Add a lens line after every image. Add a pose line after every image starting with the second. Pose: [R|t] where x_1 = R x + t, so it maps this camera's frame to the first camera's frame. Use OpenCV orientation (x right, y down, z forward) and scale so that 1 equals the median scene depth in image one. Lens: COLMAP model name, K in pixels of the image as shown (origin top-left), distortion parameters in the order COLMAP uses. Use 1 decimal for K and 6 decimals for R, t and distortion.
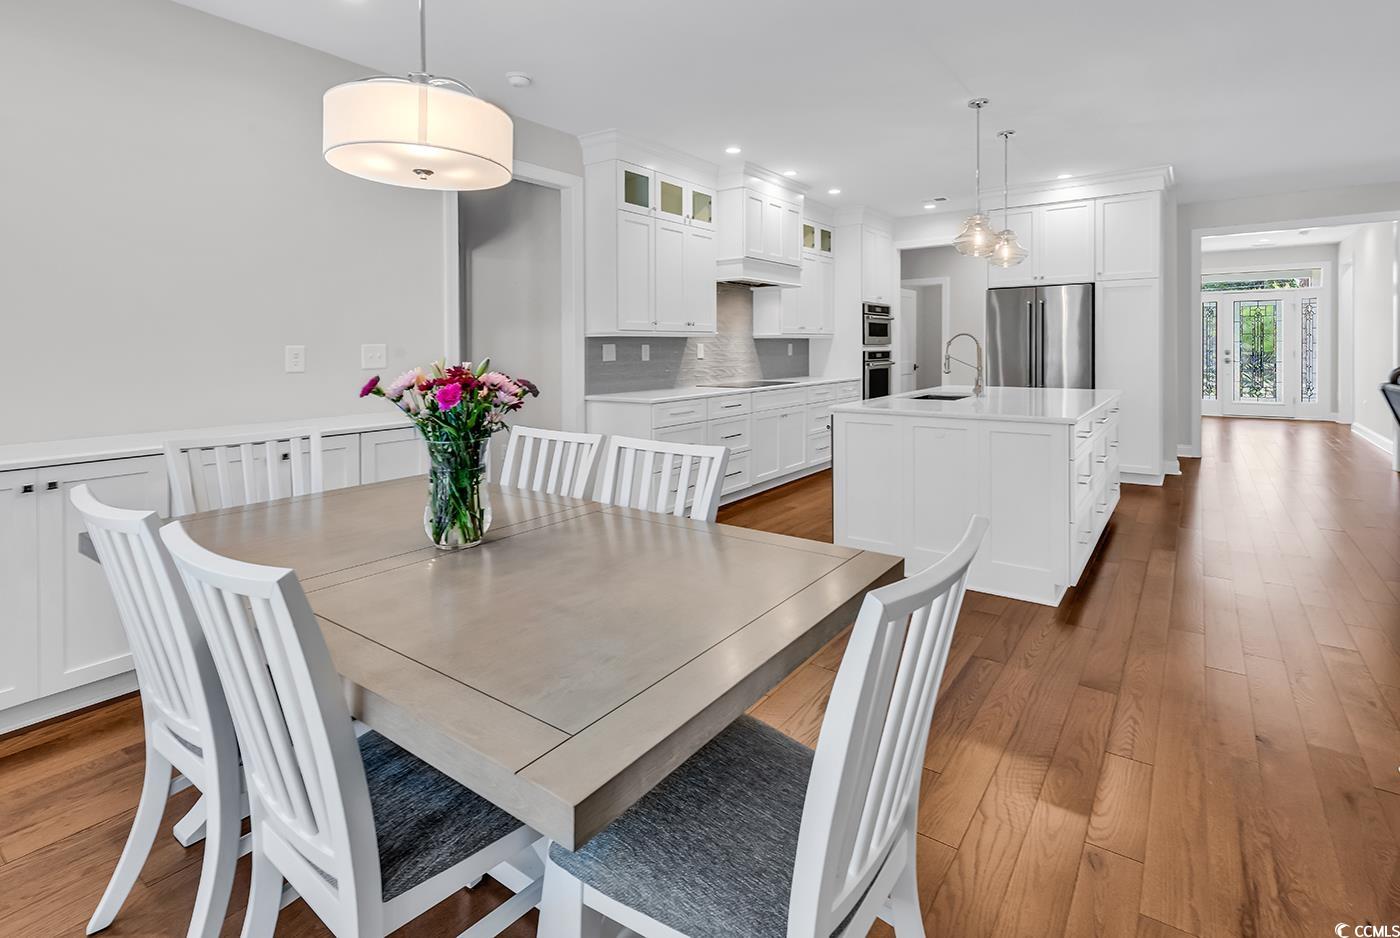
lens RADIAL K [[668.2, 0, 746.1], [0, 668.2, 356.9], [0, 0, 1]] dist [0.003532, 0.000299]
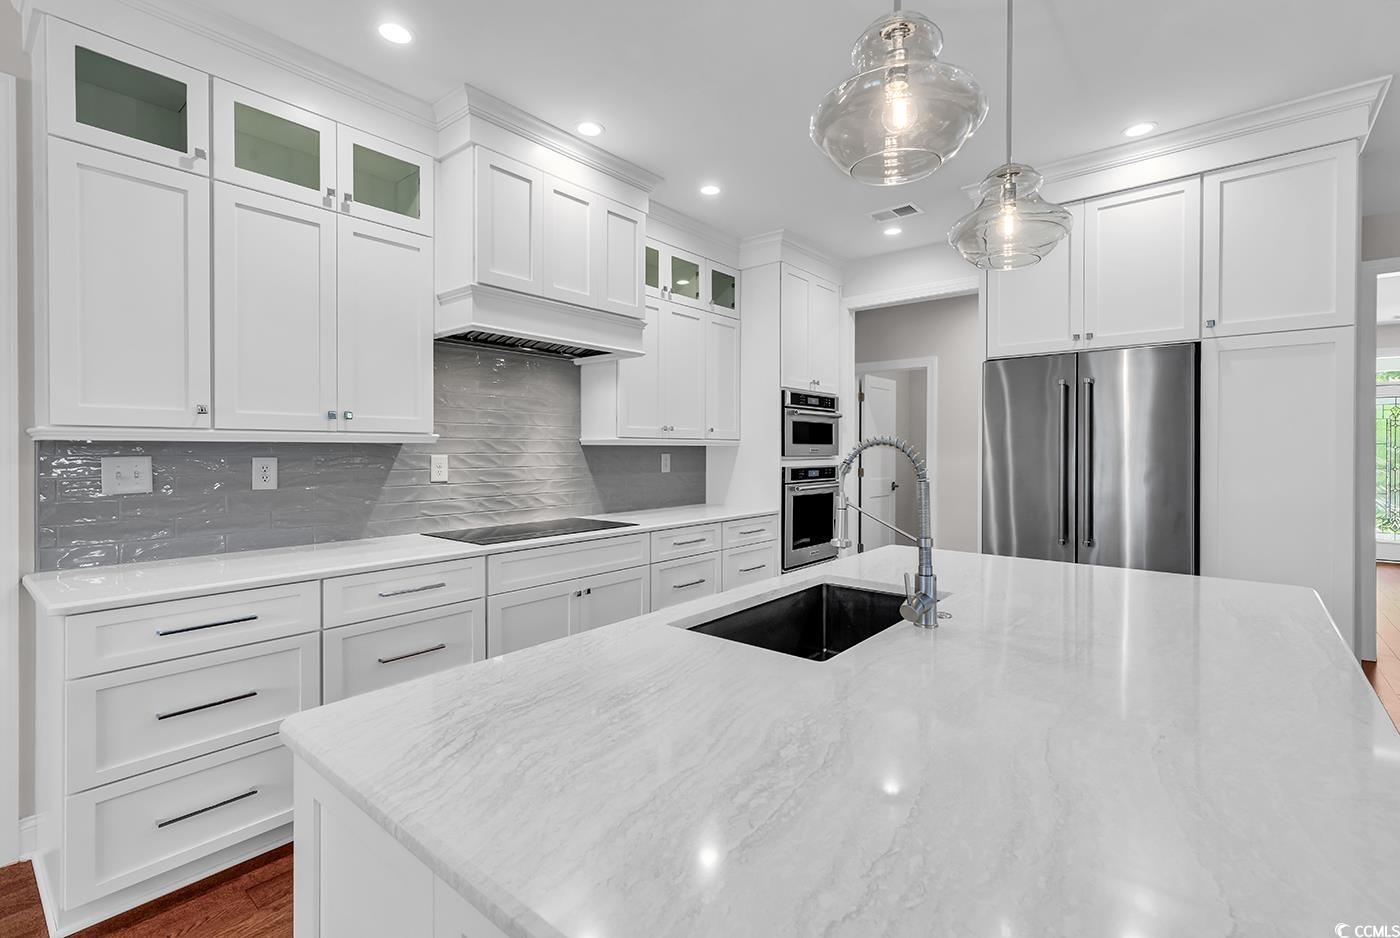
lens RADIAL K [[624.4, 0, 726.9], [0, 624.4, 453.2], [0, 0, 1]] dist [0.004665, 0.000204]
pose [[0.996680, 0.009957, -0.080807, 0.183835], [-0.010852, 0.999884, -0.010652, -0.016095], [0.080691, 0.011494, 0.996673, 0.450977]]
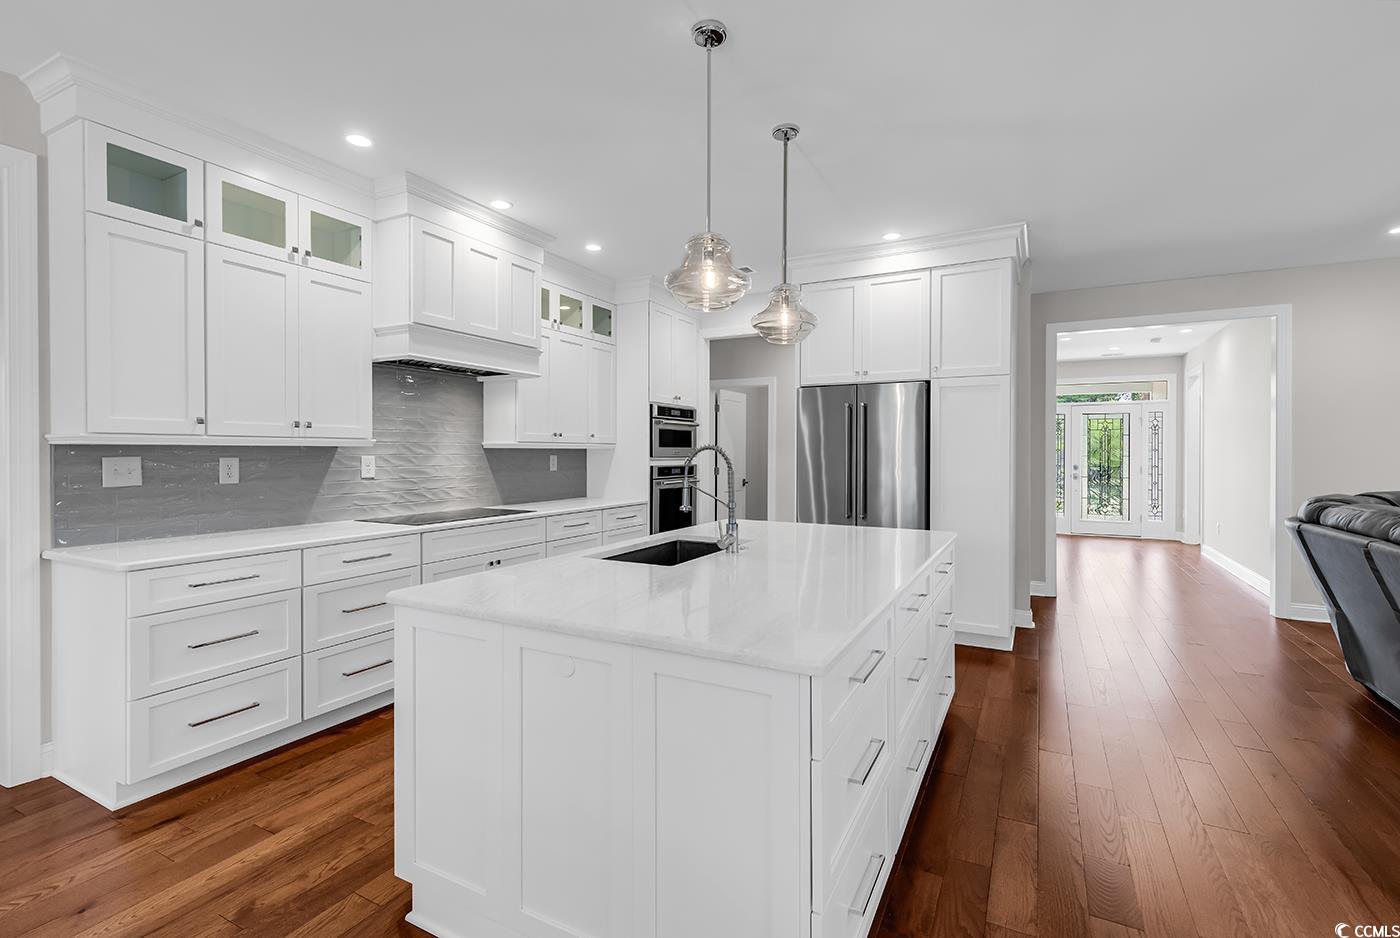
lens RADIAL K [[624.4, 0, 728.0], [0, 624.4, 459.9], [0, 0, 1]] dist [0.004665, 0.000204]
pose [[0.991621, 0.009221, 0.128852, 0.184017], [-0.008545, 0.999947, -0.005800, -0.013460], [-0.128898, 0.004651, 0.991647, 0.296178]]
